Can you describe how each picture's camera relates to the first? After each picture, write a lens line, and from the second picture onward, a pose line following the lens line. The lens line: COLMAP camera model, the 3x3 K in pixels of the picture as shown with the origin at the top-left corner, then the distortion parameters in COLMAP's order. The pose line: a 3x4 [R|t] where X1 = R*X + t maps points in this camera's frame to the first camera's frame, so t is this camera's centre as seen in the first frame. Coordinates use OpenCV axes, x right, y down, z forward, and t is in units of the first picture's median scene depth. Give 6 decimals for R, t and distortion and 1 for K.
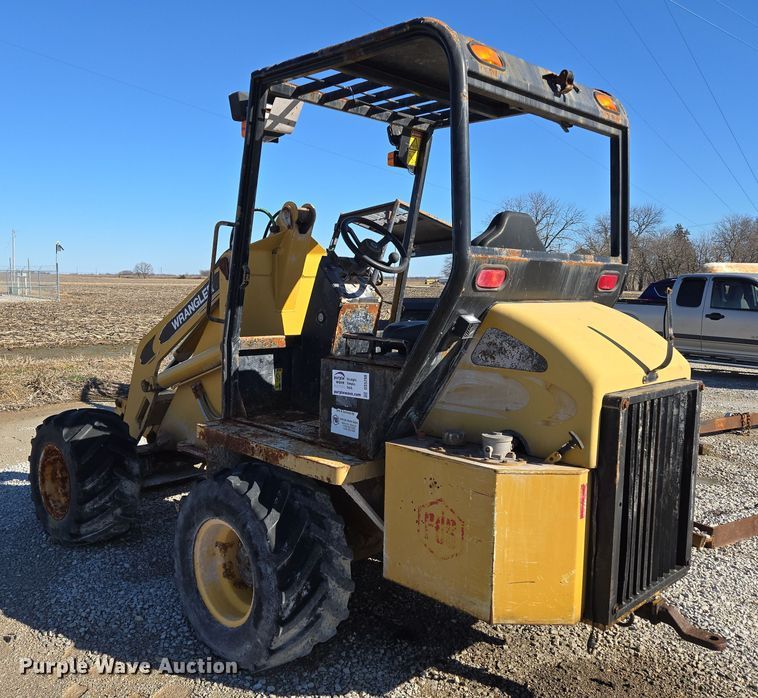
lens RADIAL K [[683.6, 0, 329.5], [0, 683.6, 358.5], [0, 0, 1]] dist [0.065082, -0.002082]
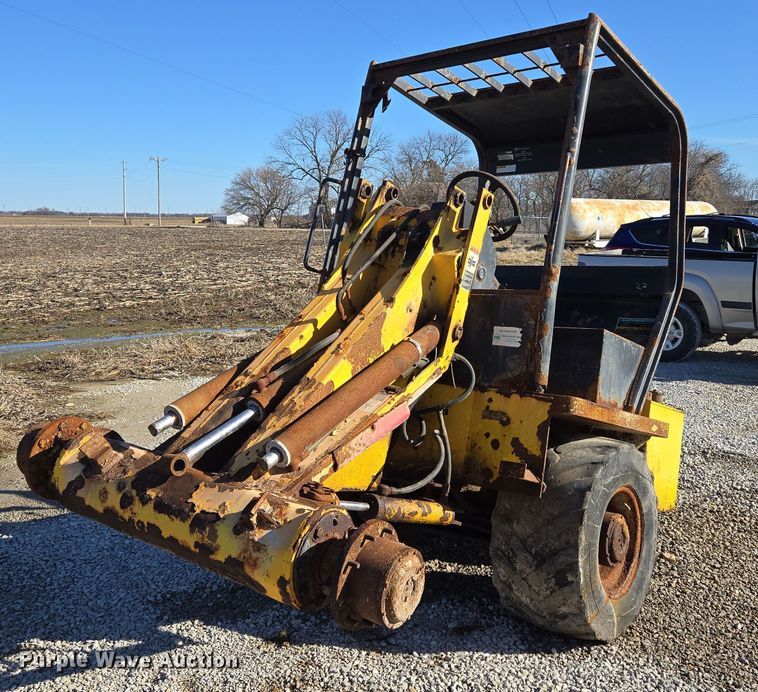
lens RADIAL K [[870.3, 0, 380.0], [0, 870.3, 321.4], [0, 0, 1]] dist [0.061044, -0.010173]
pose [[0.938972, -0.044429, 0.341112, -0.486518], [0.043338, 0.999002, 0.010822, -0.200060], [-0.341252, 0.004622, 0.939960, 1.584816]]
